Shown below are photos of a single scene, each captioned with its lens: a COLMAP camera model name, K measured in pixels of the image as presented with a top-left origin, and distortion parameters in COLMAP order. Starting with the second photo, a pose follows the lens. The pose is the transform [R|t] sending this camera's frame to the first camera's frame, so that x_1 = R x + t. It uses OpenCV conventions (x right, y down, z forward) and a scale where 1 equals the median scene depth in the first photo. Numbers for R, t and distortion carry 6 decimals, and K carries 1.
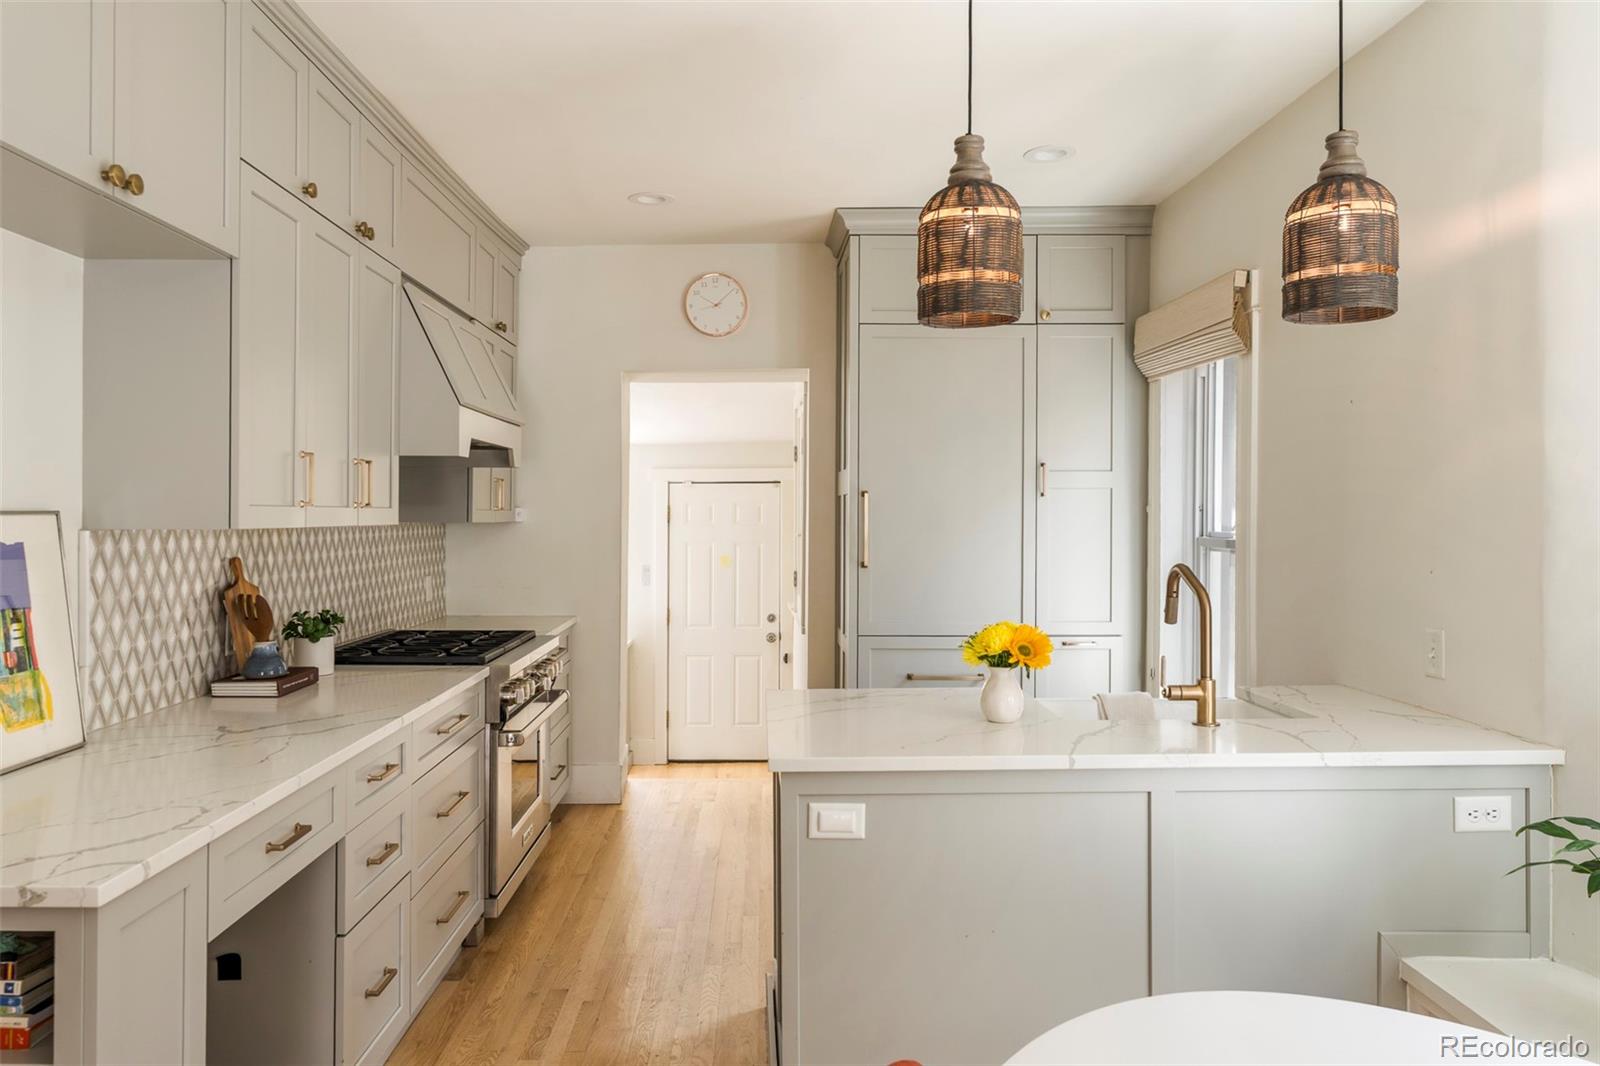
lens RADIAL K [[1104.6, 0, 794.6], [0, 1104.6, 520.3], [0, 0, 1]] dist [-0.002031, 0.002404]
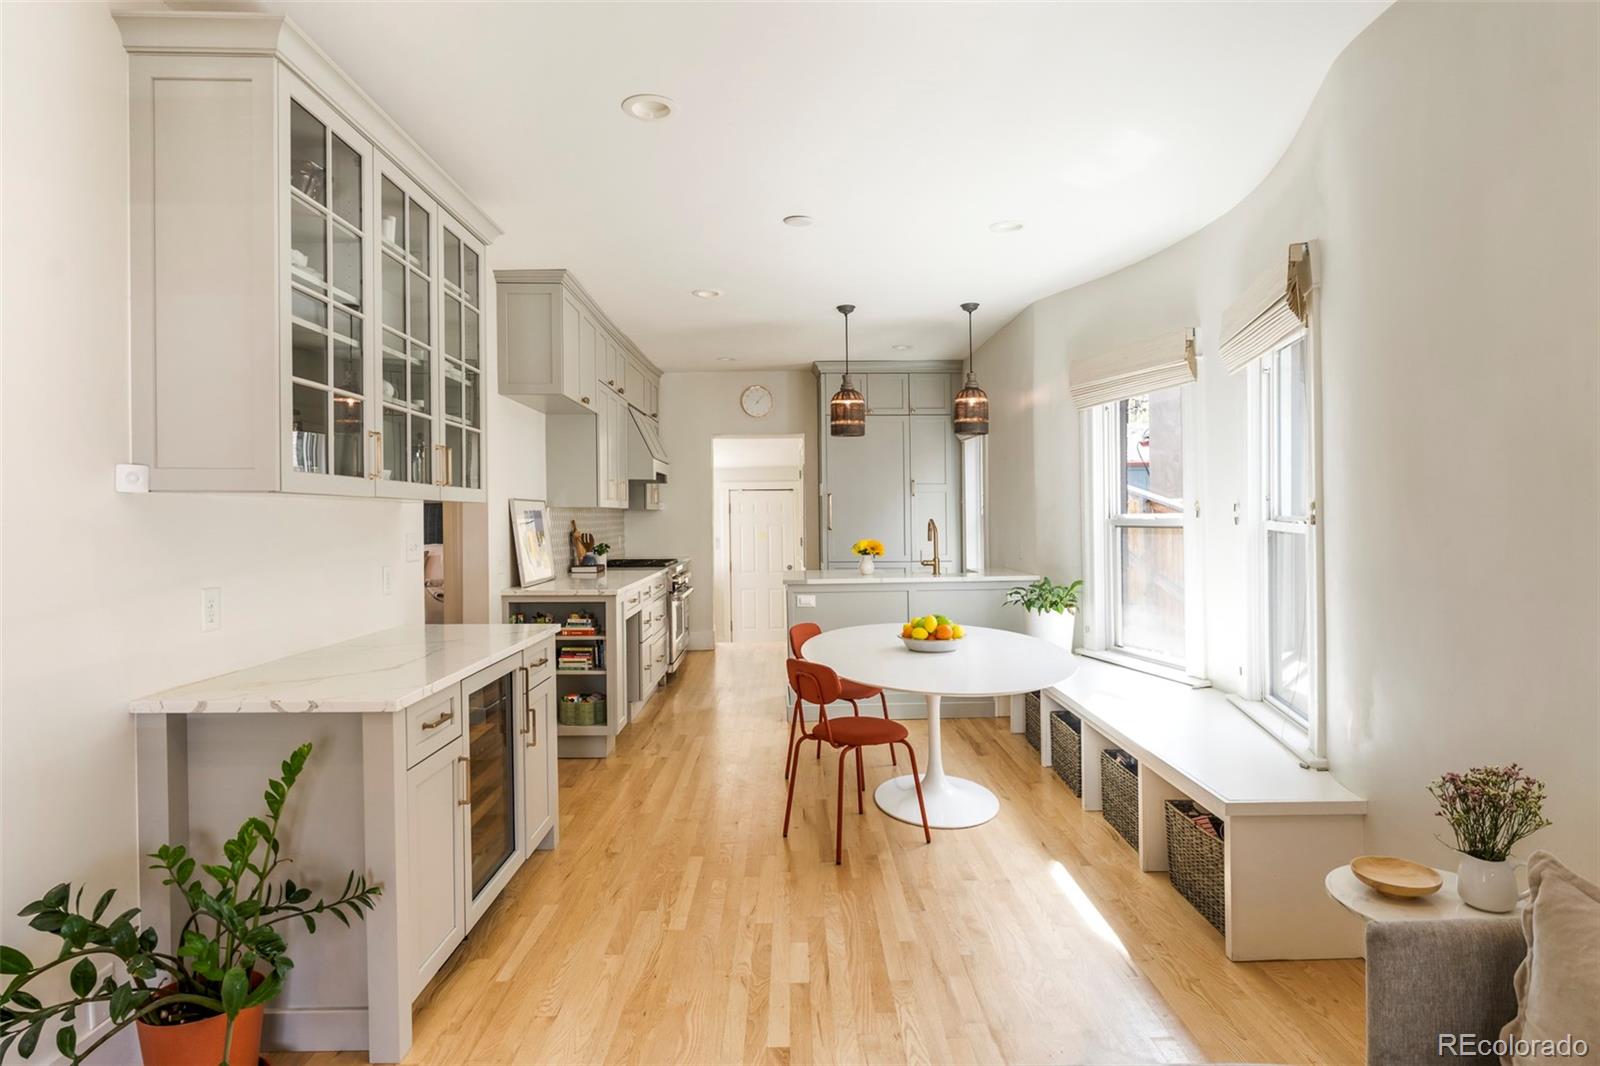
lens RADIAL K [[863.7, 0, 885.1], [0, 863.7, 600.5], [0, 0, 1]] dist [-0.001315, 0.000001]
pose [[0.996522, -0.013786, 0.082187, 0.038473], [0.005923, 0.995444, 0.095161, 0.027457], [-0.083124, -0.094344, 0.992063, -0.900029]]
